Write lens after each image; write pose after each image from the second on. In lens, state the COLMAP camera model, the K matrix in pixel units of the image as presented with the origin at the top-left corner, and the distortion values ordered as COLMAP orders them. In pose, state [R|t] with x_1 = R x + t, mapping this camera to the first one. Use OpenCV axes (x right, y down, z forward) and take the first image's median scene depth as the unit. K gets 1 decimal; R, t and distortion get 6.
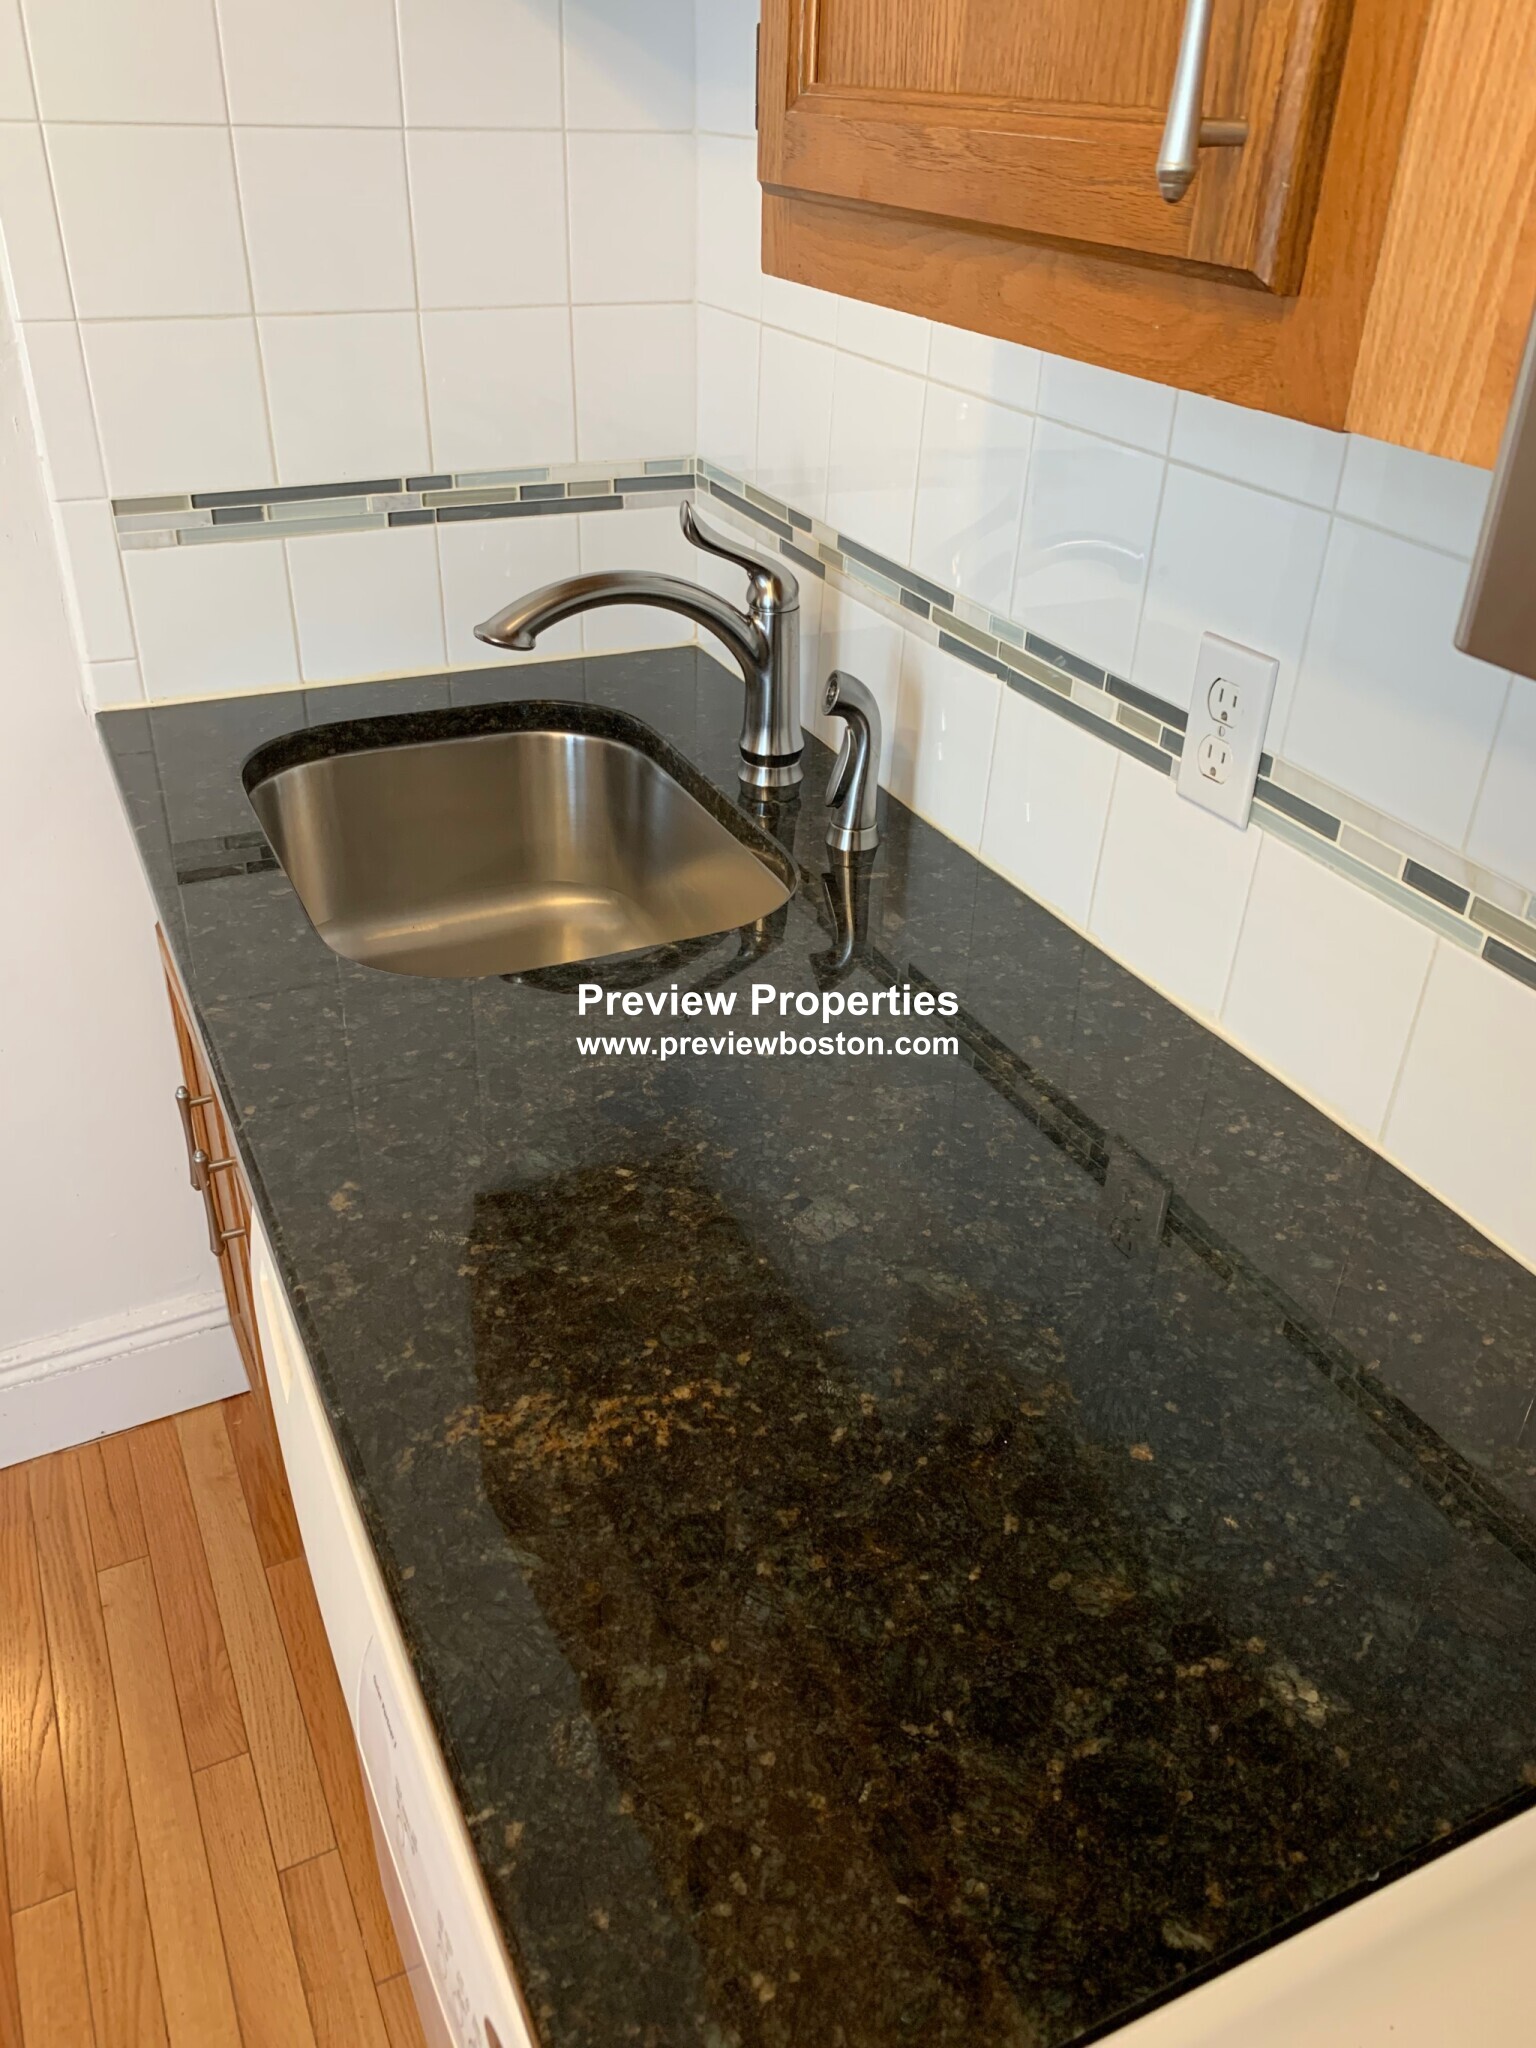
lens RADIAL K [[1576.4, 0, 766.7], [0, 1576.4, 1017.1], [0, 0, 1]] dist [0.017575, -0.012838]
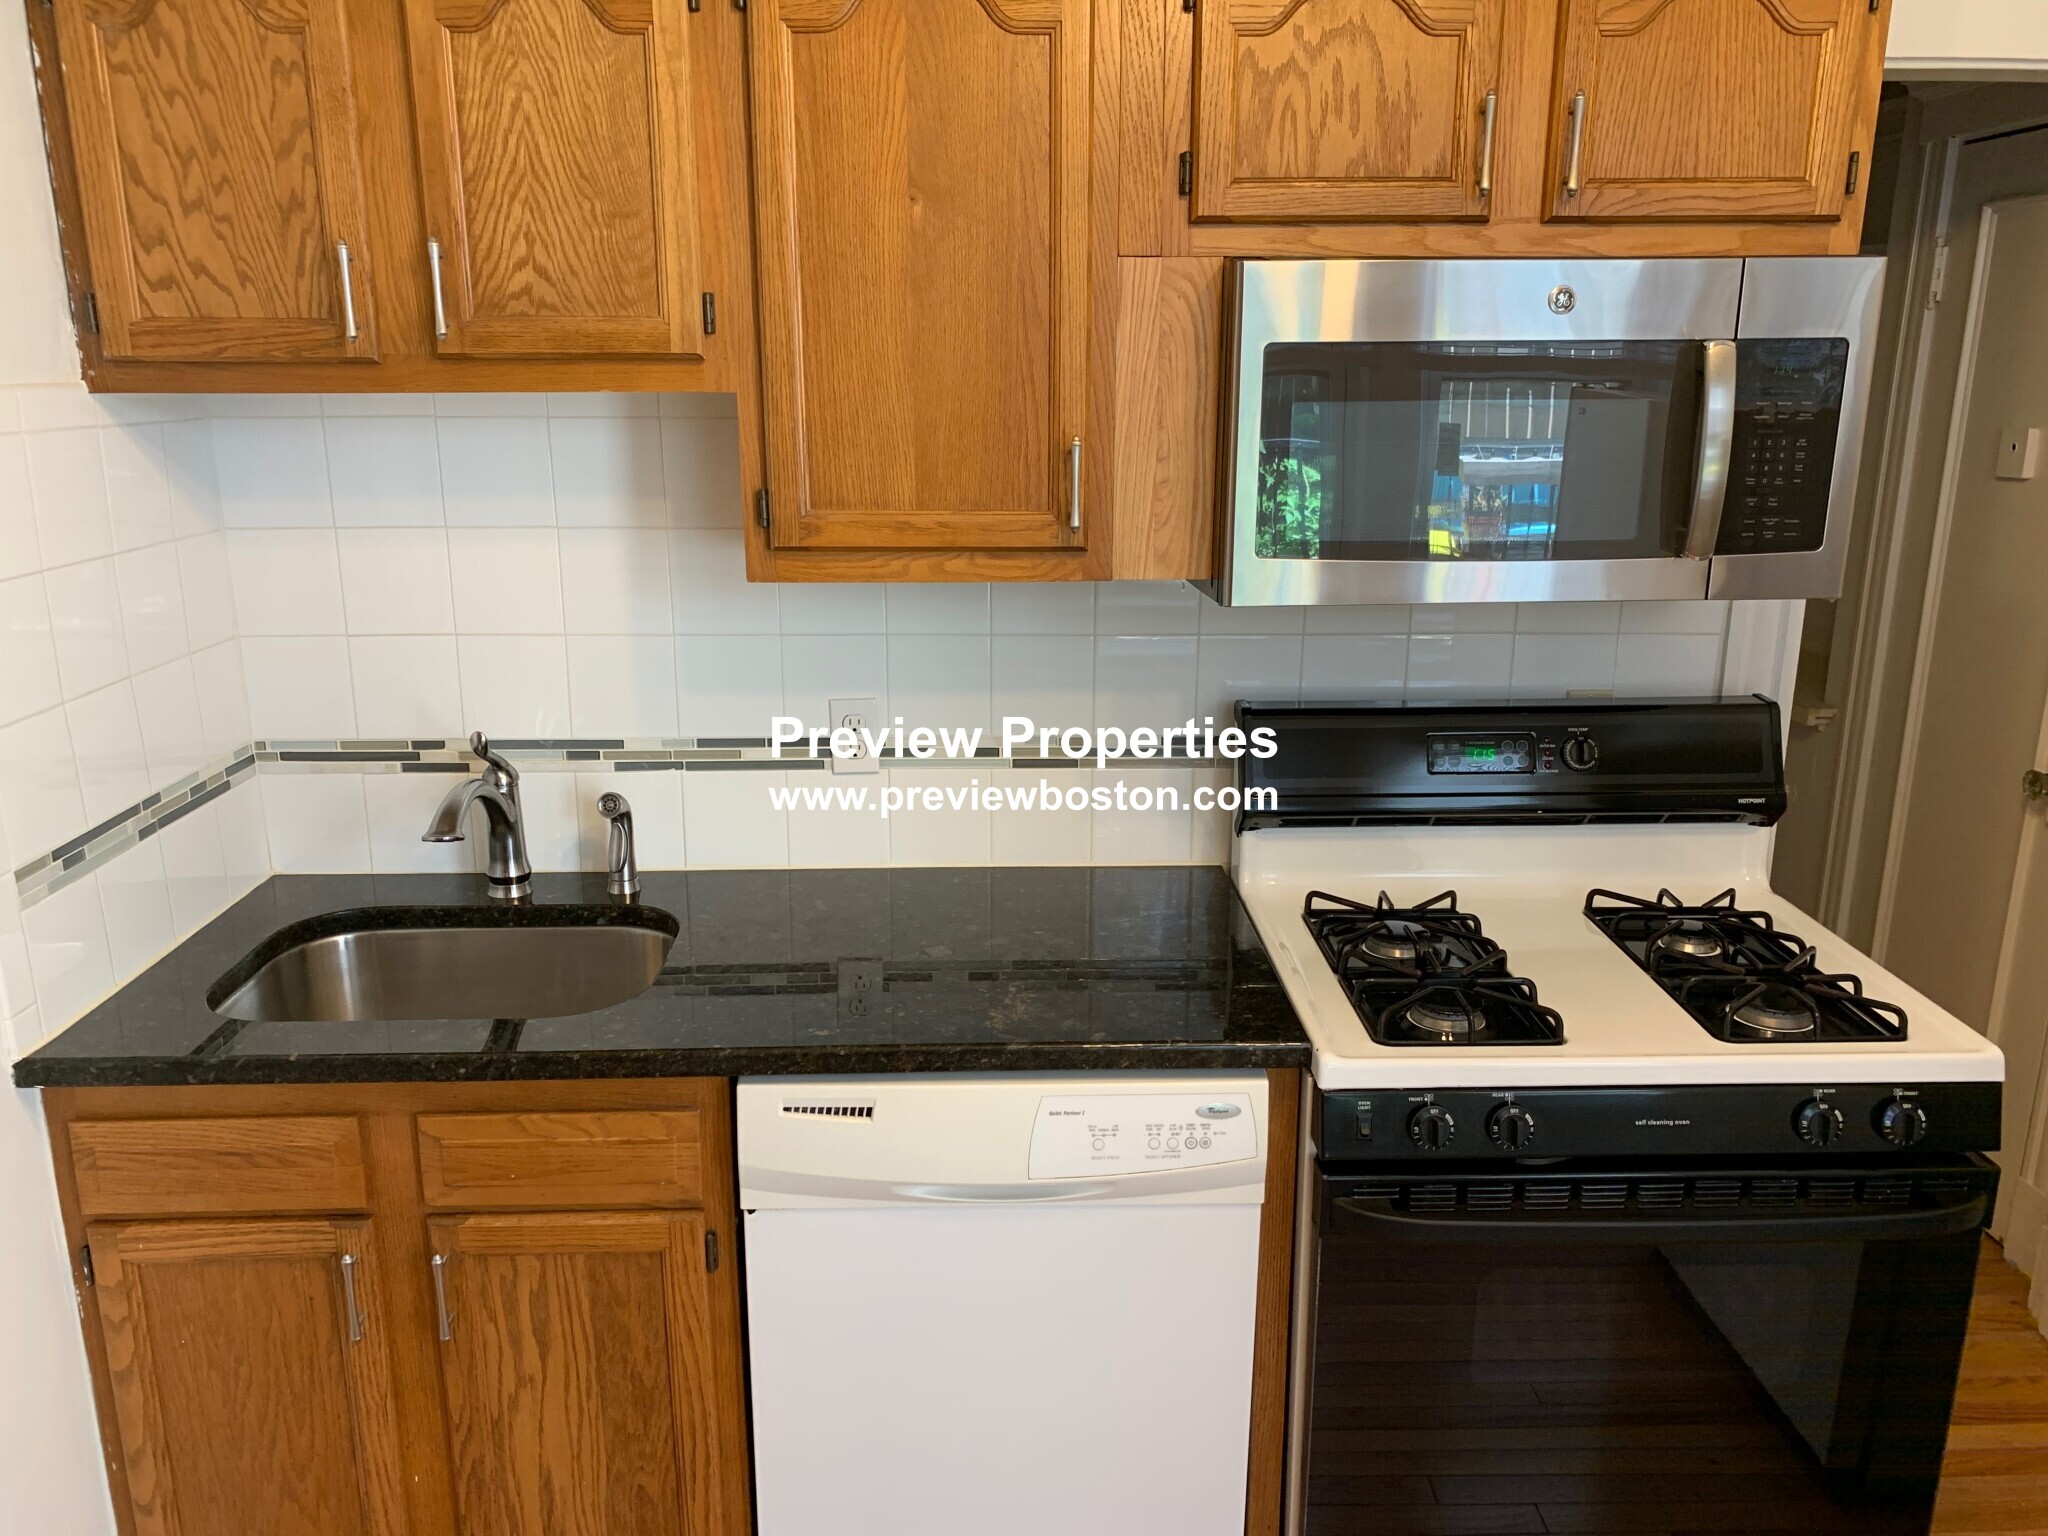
lens RADIAL K [[1576.4, 0, 1025.4], [0, 1576.4, 784.9], [0, 0, 1]] dist [0.017575, -0.012838]
pose [[0.397479, -0.270335, 0.876886, -1.236262], [0.485230, 0.873002, 0.049190, -0.087324], [-0.778821, 0.405940, 0.478174, -0.179120]]
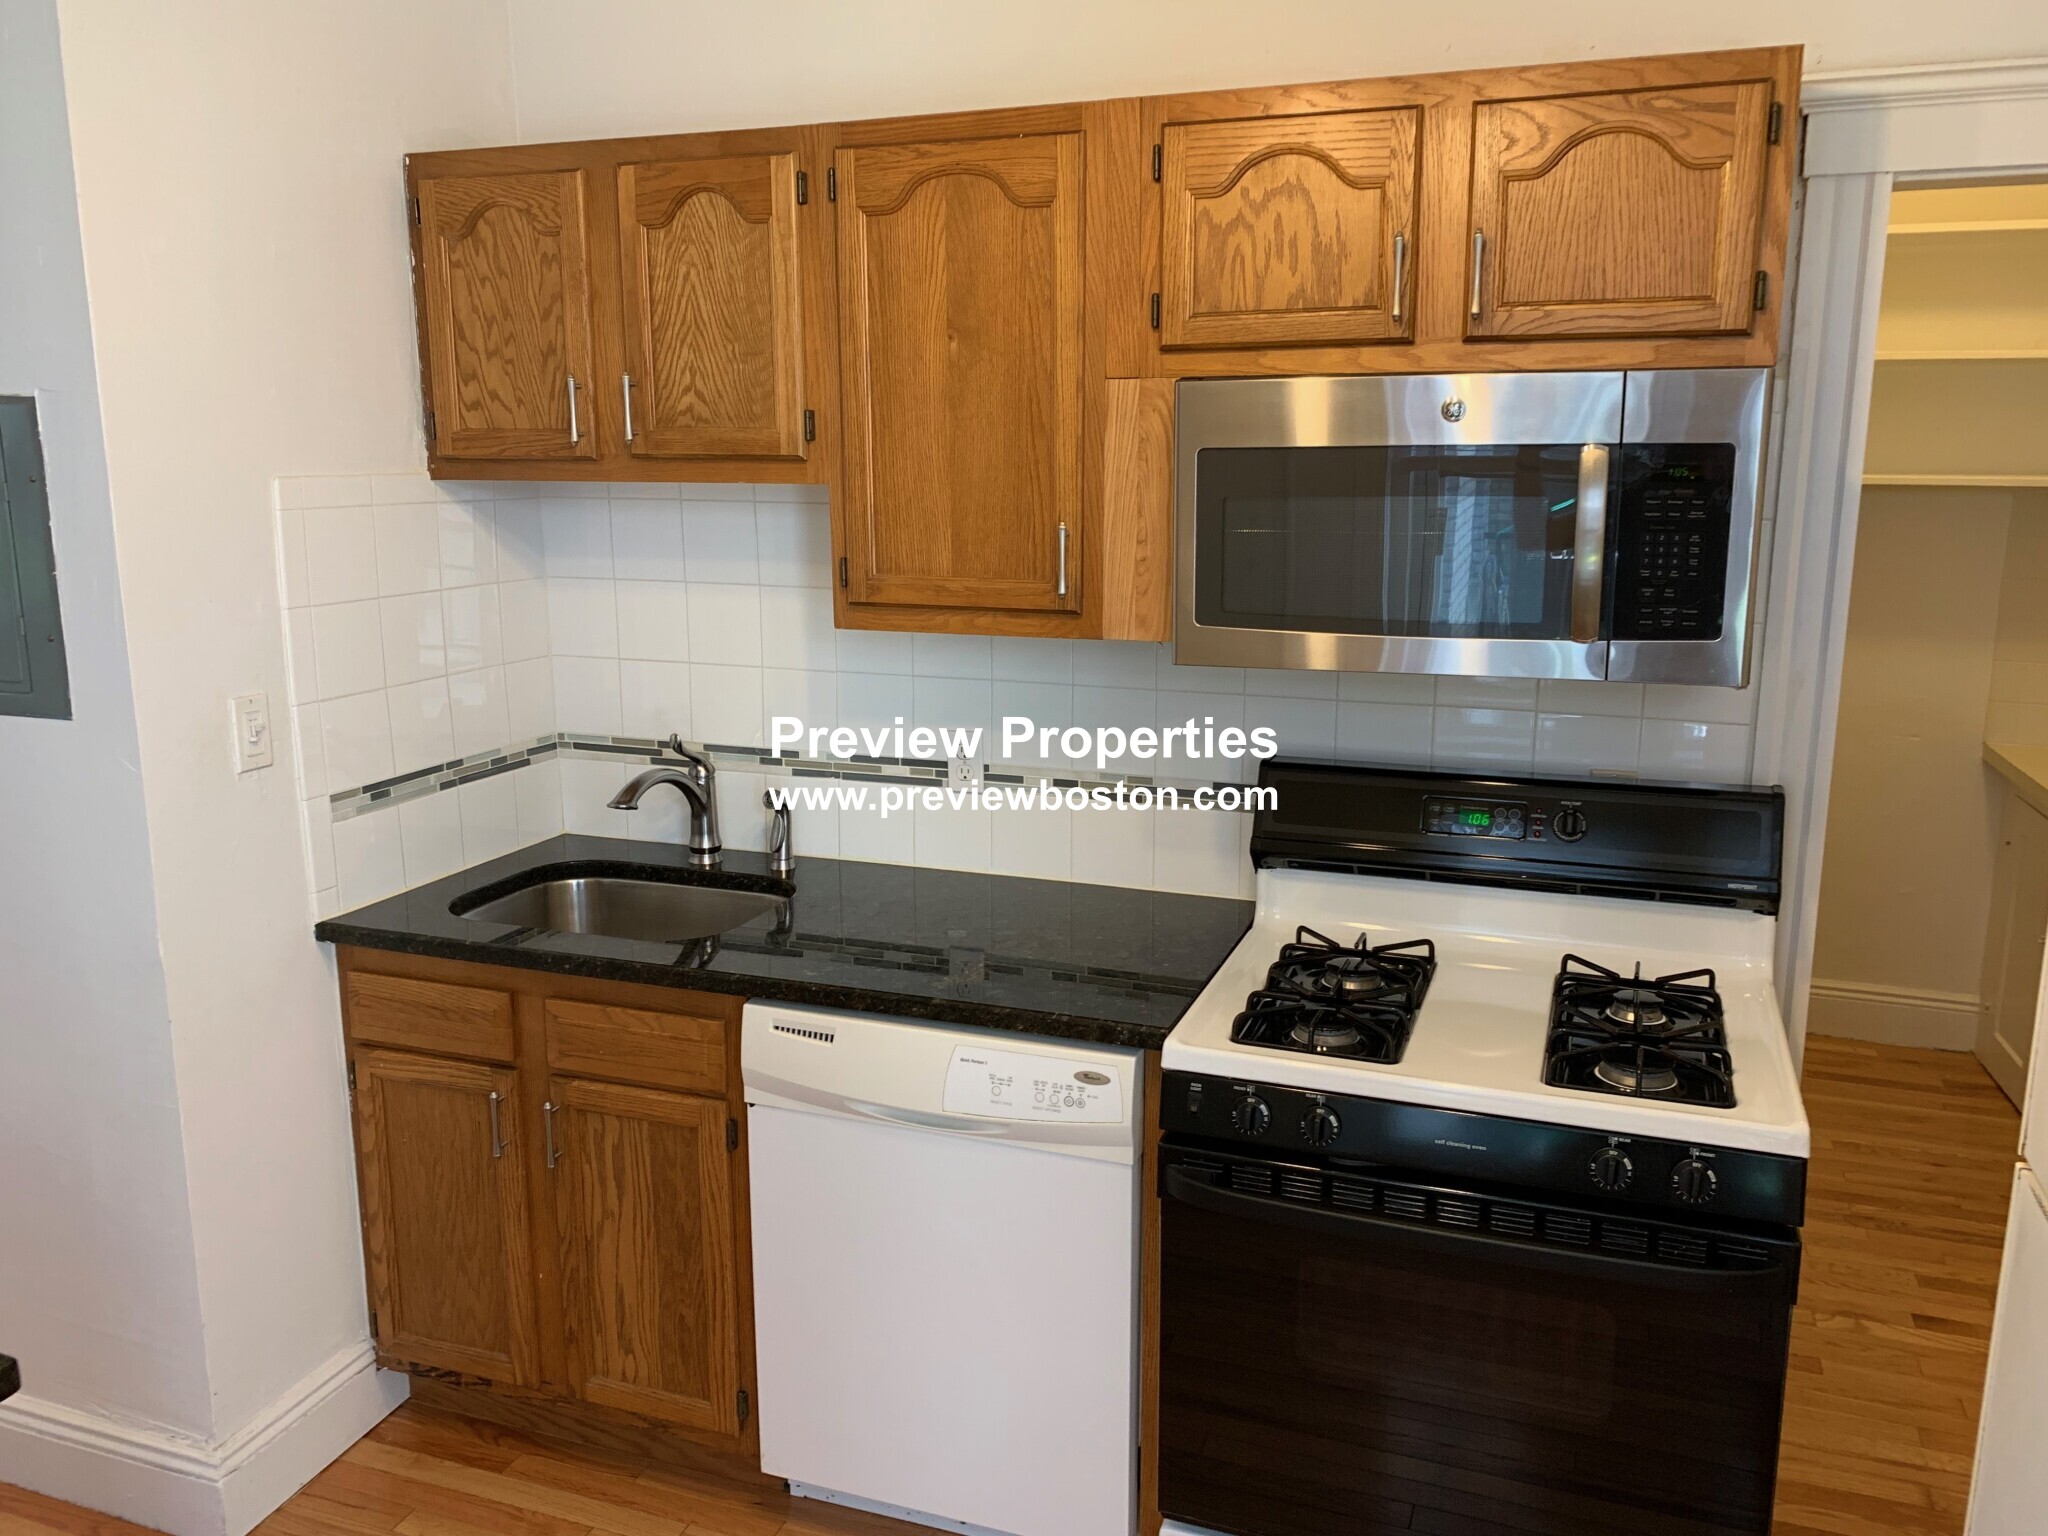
lens RADIAL K [[1576.4, 0, 1044.5], [0, 1576.4, 772.9], [0, 0, 1]] dist [0.017575, -0.012838]
pose [[0.706746, -0.171222, 0.686435, -1.153011], [0.383360, 0.908159, -0.168175, 0.268520], [-0.594597, 0.382009, 0.707477, -0.776857]]
